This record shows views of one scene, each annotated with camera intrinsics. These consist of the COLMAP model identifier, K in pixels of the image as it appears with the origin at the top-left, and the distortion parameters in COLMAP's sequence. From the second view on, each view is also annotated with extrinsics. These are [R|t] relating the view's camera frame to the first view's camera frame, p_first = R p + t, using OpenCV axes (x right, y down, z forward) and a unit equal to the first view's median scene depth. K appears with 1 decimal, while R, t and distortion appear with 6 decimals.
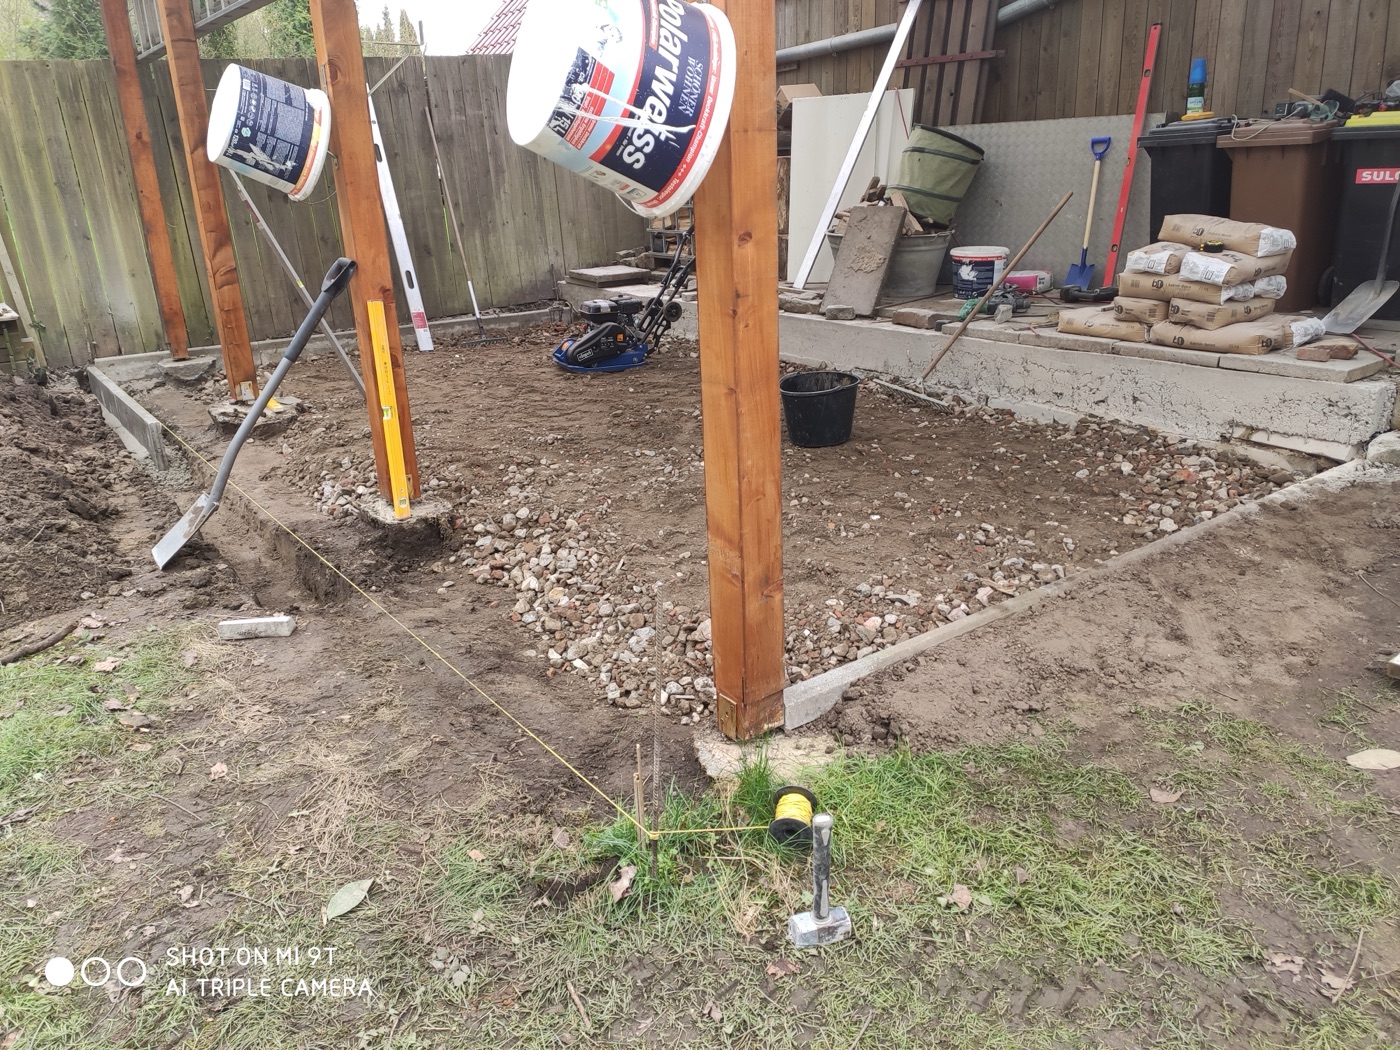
lens RADIAL K [[1037.2, 0, 700.0], [0, 1037.2, 525.0], [0, 0, 1]] dist [0.087882, -0.118171]
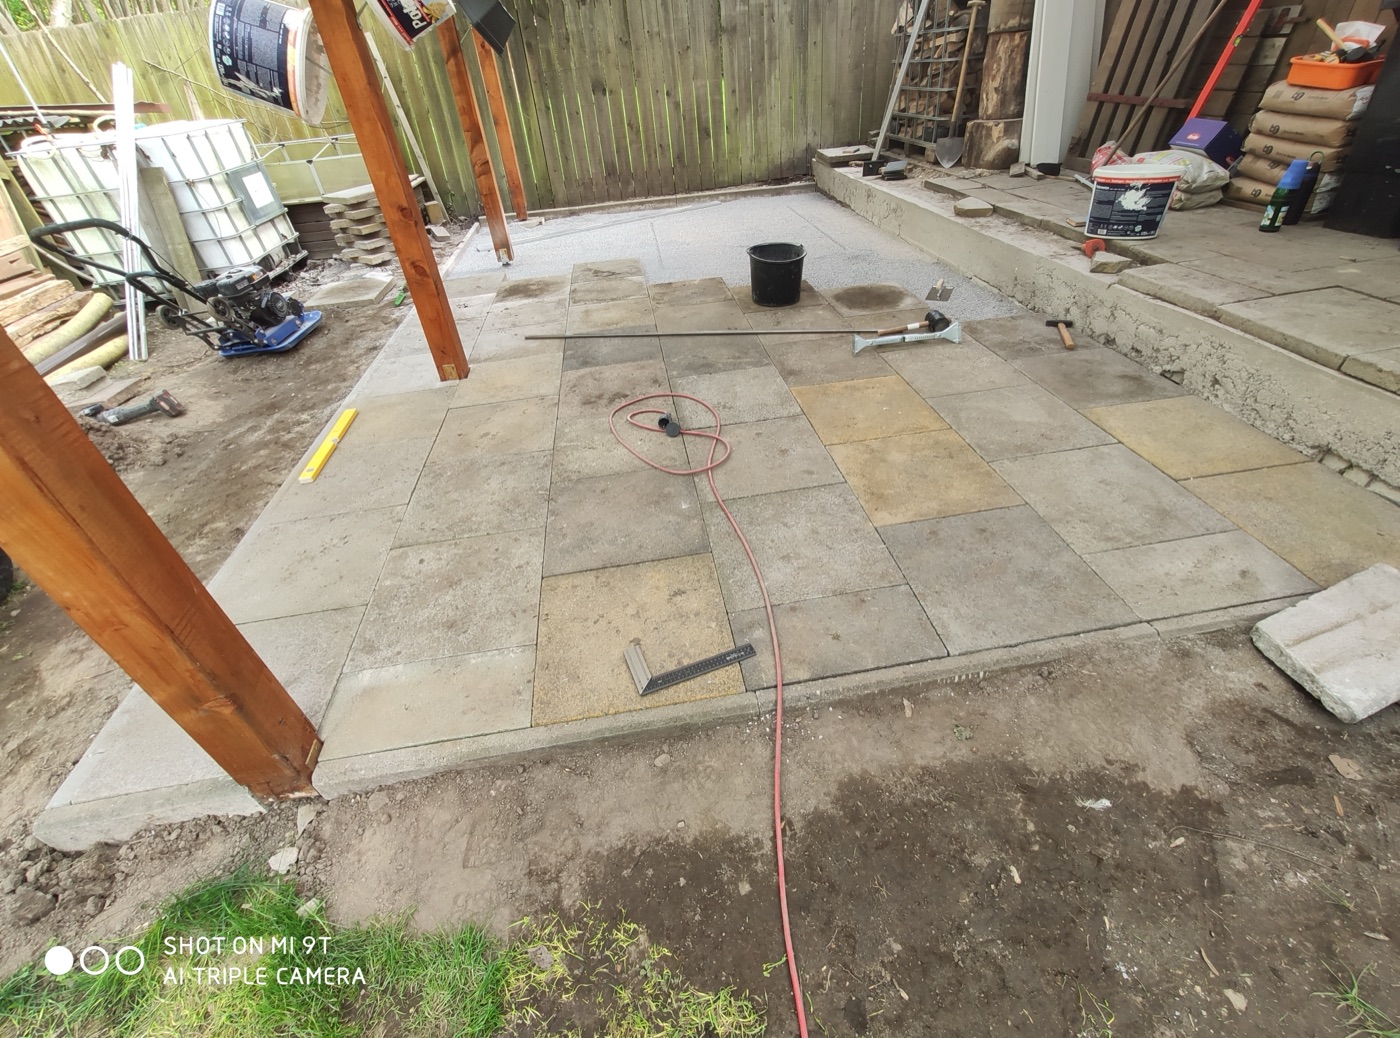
lens RADIAL K [[601.7, 0, 700.0], [0, 601.7, 519.0], [0, 0, 1]] dist [-0.004072, 0.000525]
pose [[0.877438, 0.265586, -0.399458, 0.260821], [-0.115533, 0.925233, 0.361380, -0.135203], [0.465570, -0.270938, 0.842519, 0.364074]]
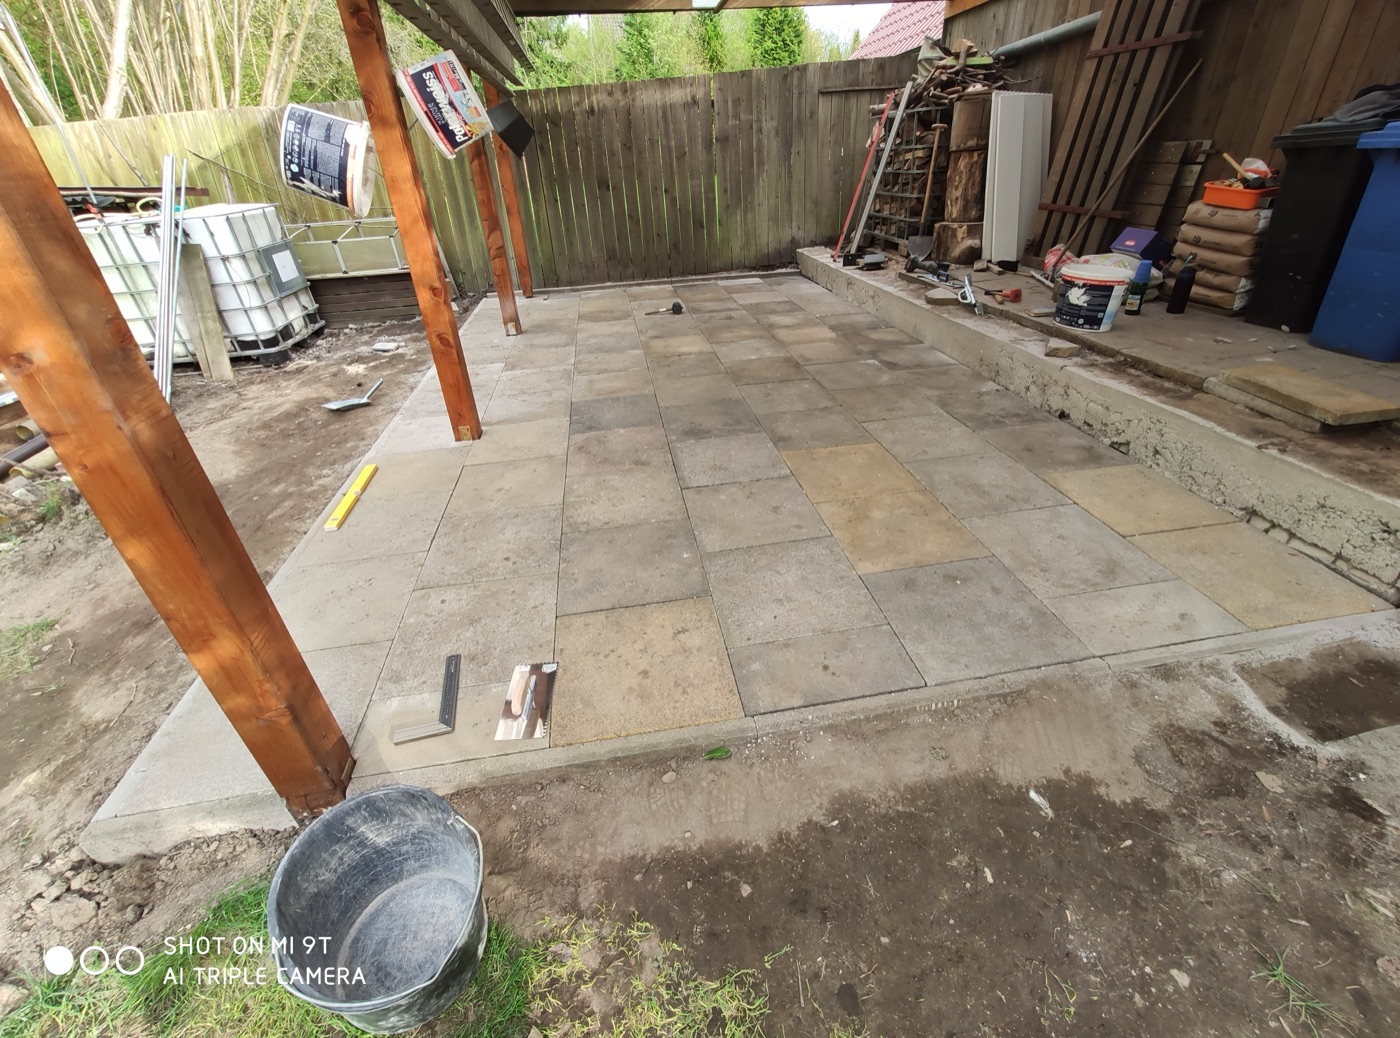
lens RADIAL K [[603.2, 0, 704.7], [0, 603.2, 518.7], [0, 0, 1]] dist [-0.003865, -0.000184]
pose [[0.887041, 0.230429, -0.400075, 0.270611], [-0.135448, 0.958298, 0.251632, -0.134838], [0.441375, -0.169019, 0.881261, 0.325375]]
